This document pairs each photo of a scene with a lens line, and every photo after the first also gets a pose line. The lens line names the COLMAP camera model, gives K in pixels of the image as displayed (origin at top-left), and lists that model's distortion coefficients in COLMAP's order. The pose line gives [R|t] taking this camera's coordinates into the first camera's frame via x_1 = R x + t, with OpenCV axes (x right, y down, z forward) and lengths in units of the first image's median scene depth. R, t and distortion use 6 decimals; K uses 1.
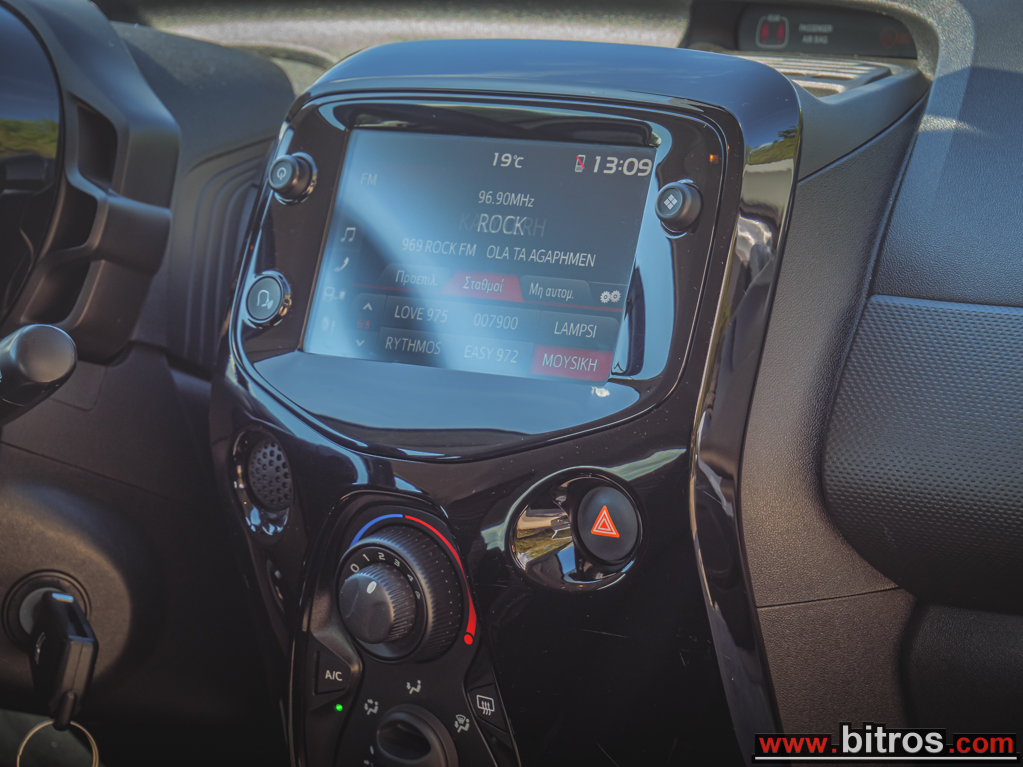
lens RADIAL K [[3530.9, 0, 507.2], [0, 3530.9, 389.8], [0, 0, 1]] dist [0.007664, 0.000000]
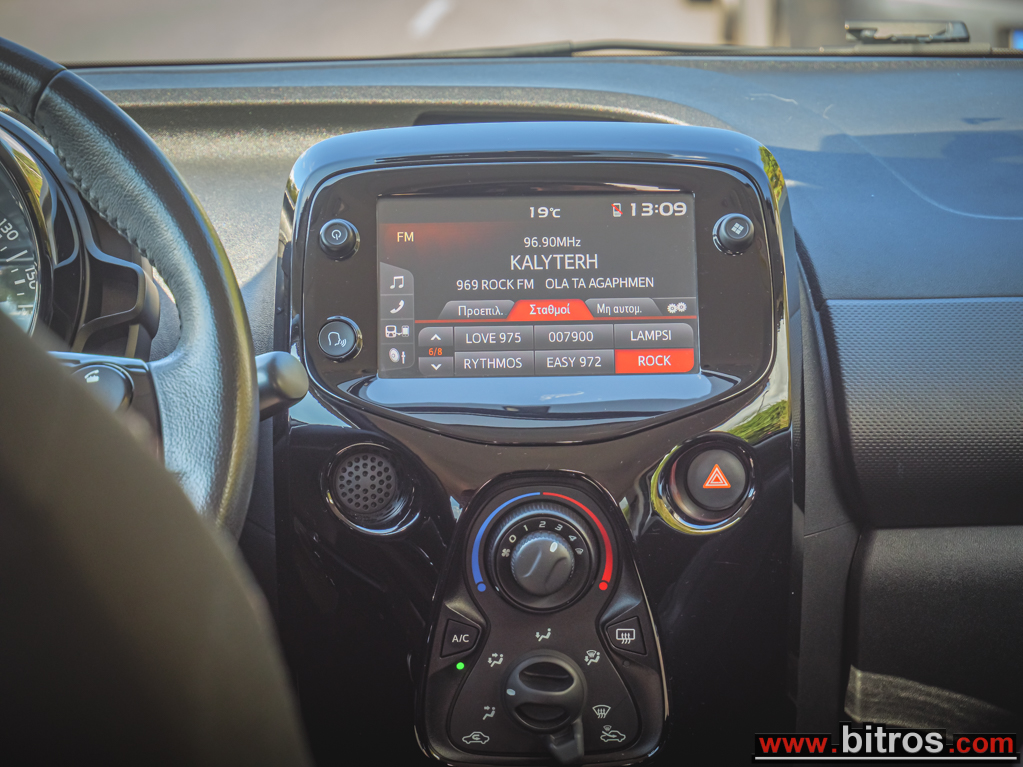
lens RADIAL K [[3530.9, 0, 510.2], [0, 3530.9, 388.5], [0, 0, 1]] dist [0.007664, 0.000000]
pose [[0.772975, -0.042758, 0.632995, -0.797954], [0.108392, 0.991958, -0.065356, 0.076922], [-0.625109, 0.119129, 0.771393, 0.047356]]
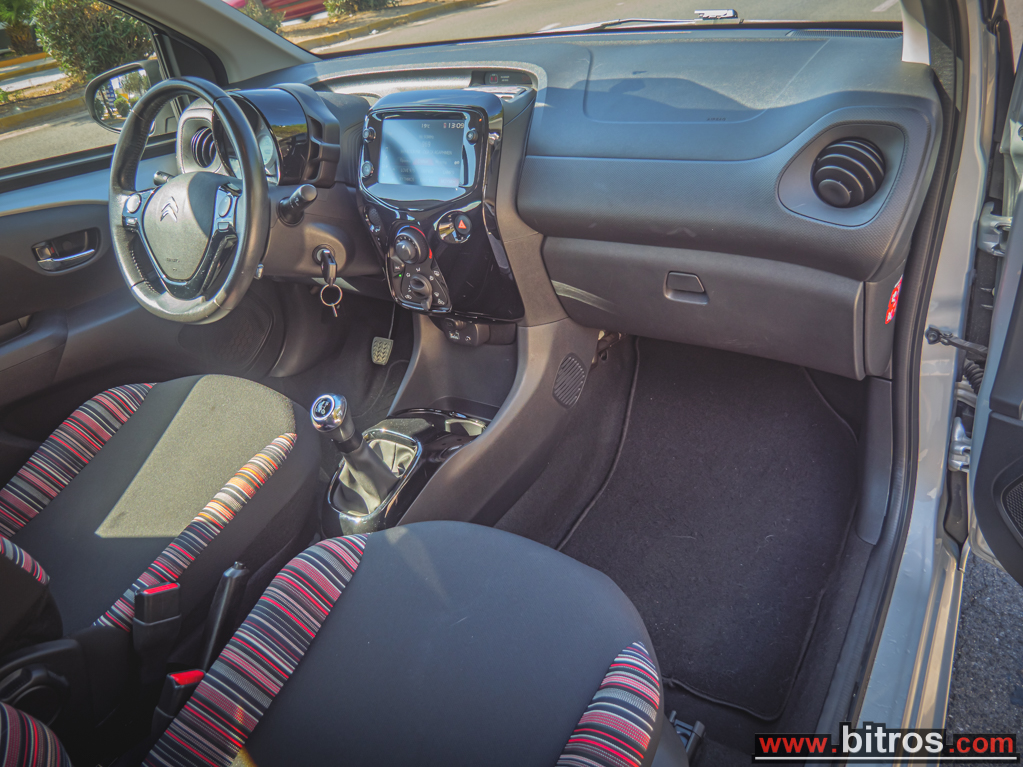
lens RADIAL K [[738.2, 0, 509.8], [0, 738.2, 380.4], [0, 0, 1]] dist [-0.032818, 0.013251]
pose [[0.992422, -0.111510, 0.051624, 0.018028], [0.090447, 0.947275, 0.307392, -0.040700], [-0.083179, -0.300393, 0.950182, 0.176851]]
